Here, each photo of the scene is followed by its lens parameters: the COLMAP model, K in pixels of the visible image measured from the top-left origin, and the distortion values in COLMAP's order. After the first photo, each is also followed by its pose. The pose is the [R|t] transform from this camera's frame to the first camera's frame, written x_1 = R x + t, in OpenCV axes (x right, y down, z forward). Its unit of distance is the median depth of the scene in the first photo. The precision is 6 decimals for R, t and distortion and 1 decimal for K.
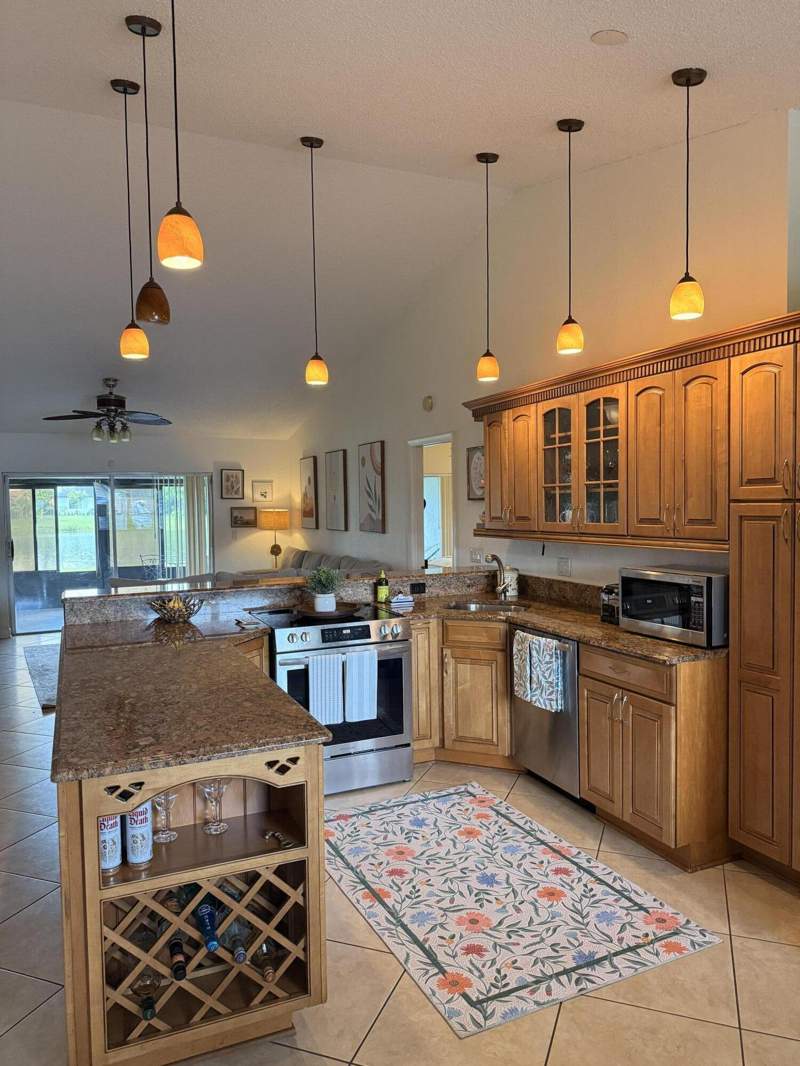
lens RADIAL K [[749.1, 0, 403.2], [0, 749.1, 534.3], [0, 0, 1]] dist [0.013939, -0.021858]
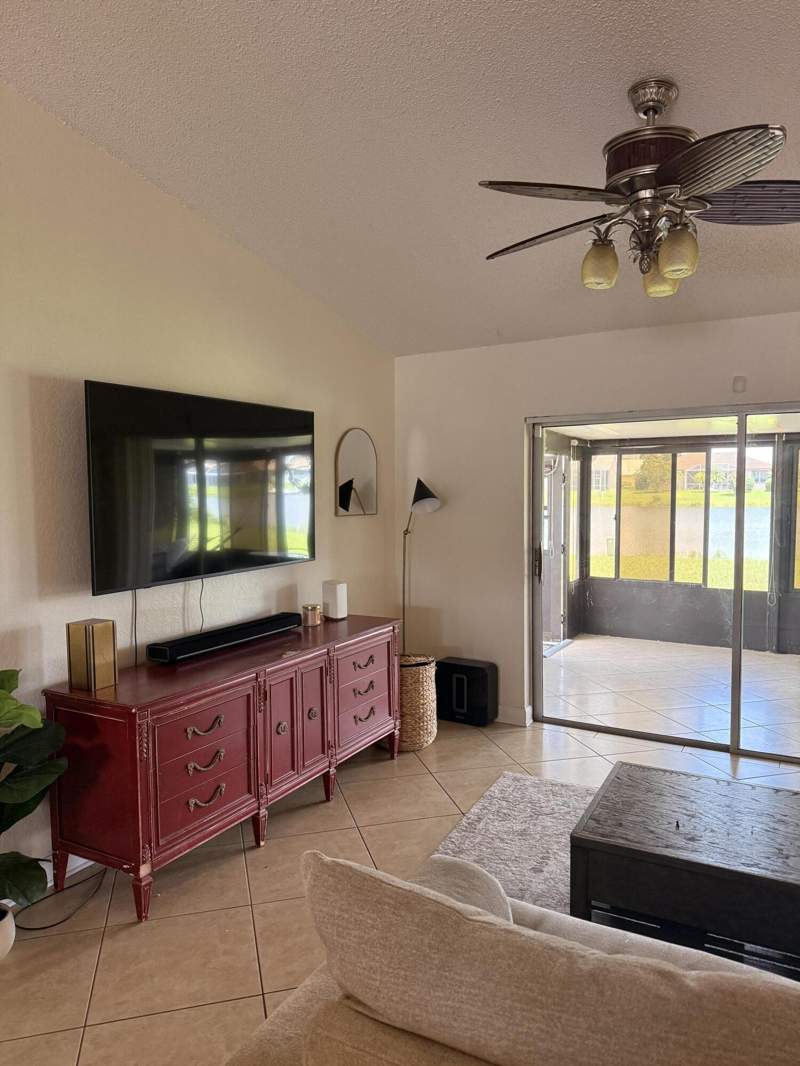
lens RADIAL K [[749.1, 0, 403.6], [0, 749.1, 536.8], [0, 0, 1]] dist [0.013939, -0.021858]
pose [[0.591827, 0.066727, -0.803298, -0.139569], [-0.036454, 0.997764, 0.056023, -0.023060], [0.805240, -0.003872, 0.592936, 0.552289]]
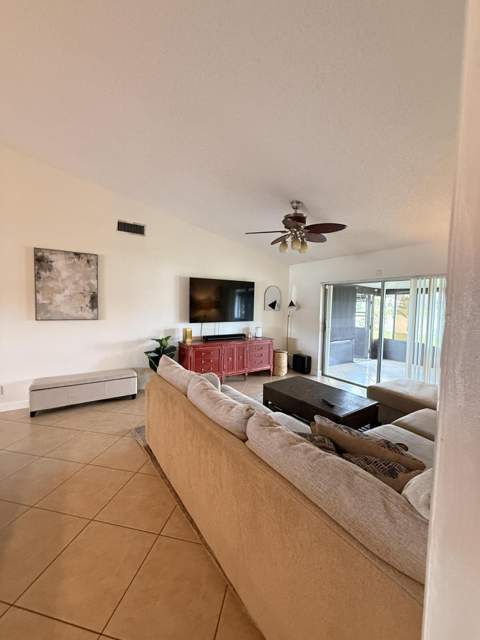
lens RADIAL K [[256.0, 0, 238.0], [0, 256.0, 317.7], [0, 0, 1]] dist [-0.000850, 0.000010]
pose [[0.157407, 0.078762, -0.984388, 0.027882], [-0.067532, 0.995339, 0.068840, -0.027068], [0.985222, 0.055642, 0.161992, 0.641087]]
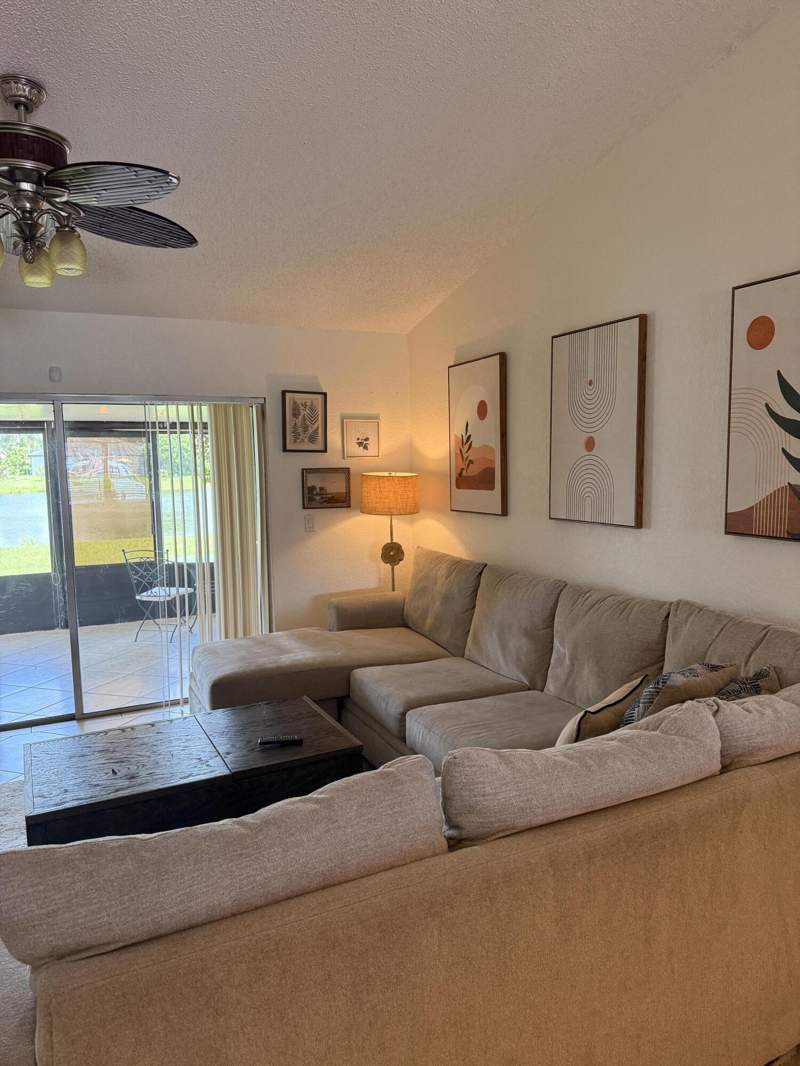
lens RADIAL K [[749.1, 0, 395.4], [0, 749.1, 535.6], [0, 0, 1]] dist [0.013939, -0.021858]
pose [[0.999814, -0.009138, 0.016983, -0.177058], [0.008145, 0.998305, 0.057632, -0.019956], [-0.017481, -0.057483, 0.998193, 0.501096]]
